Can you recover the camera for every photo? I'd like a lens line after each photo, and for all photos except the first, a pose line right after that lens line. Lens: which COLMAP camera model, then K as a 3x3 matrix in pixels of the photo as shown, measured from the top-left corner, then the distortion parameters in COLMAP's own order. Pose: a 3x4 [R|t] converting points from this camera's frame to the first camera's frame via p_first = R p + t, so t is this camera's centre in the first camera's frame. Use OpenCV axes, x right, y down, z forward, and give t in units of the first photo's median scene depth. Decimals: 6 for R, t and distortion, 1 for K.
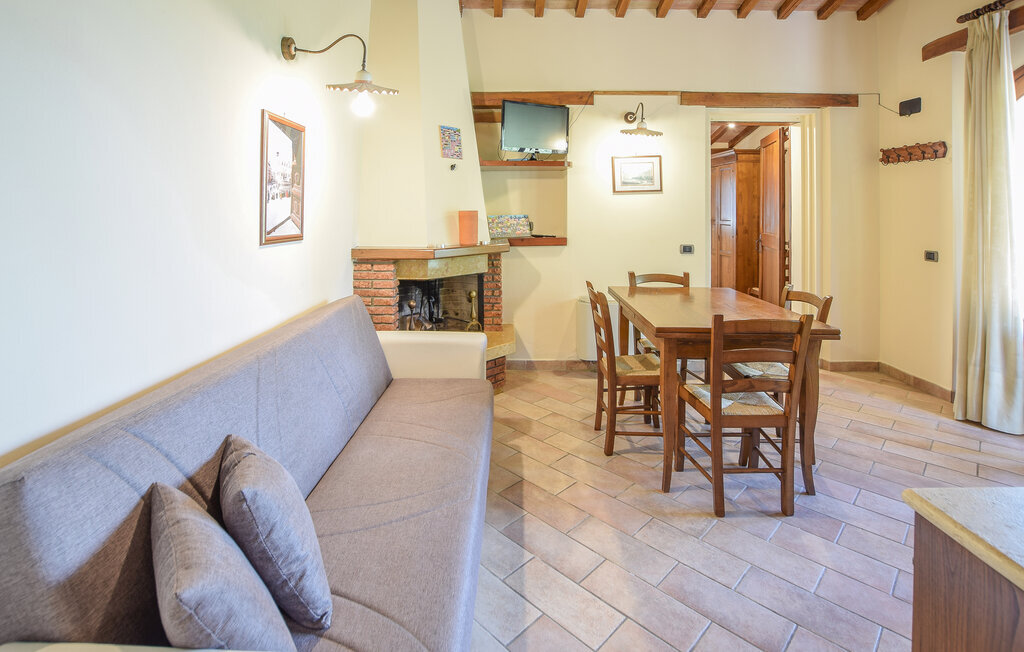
lens RADIAL K [[479.8, 0, 498.0], [0, 479.8, 203.2], [0, 0, 1]] dist [-0.001848, -0.000329]
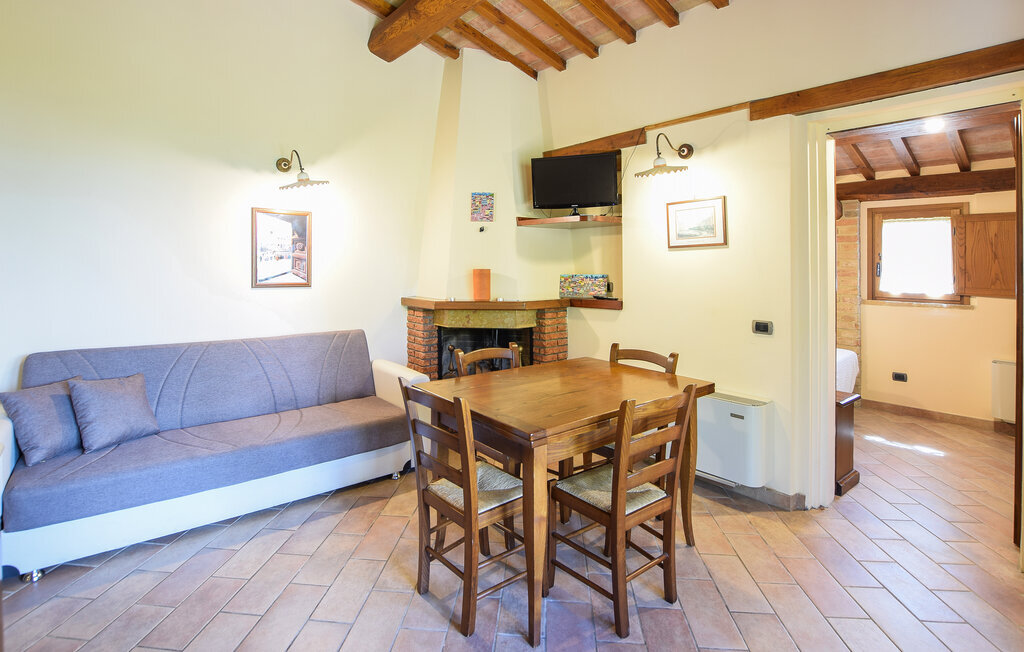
lens RADIAL K [[484.3, 0, 507.6], [0, 484.3, 269.7], [0, 0, 1]] dist [-0.011212, -0.000294]
pose [[0.664880, 0.009022, -0.746895, 0.672798], [0.003725, 0.999875, 0.015394, 0.000422], [0.746941, -0.013017, 0.664763, 0.263043]]
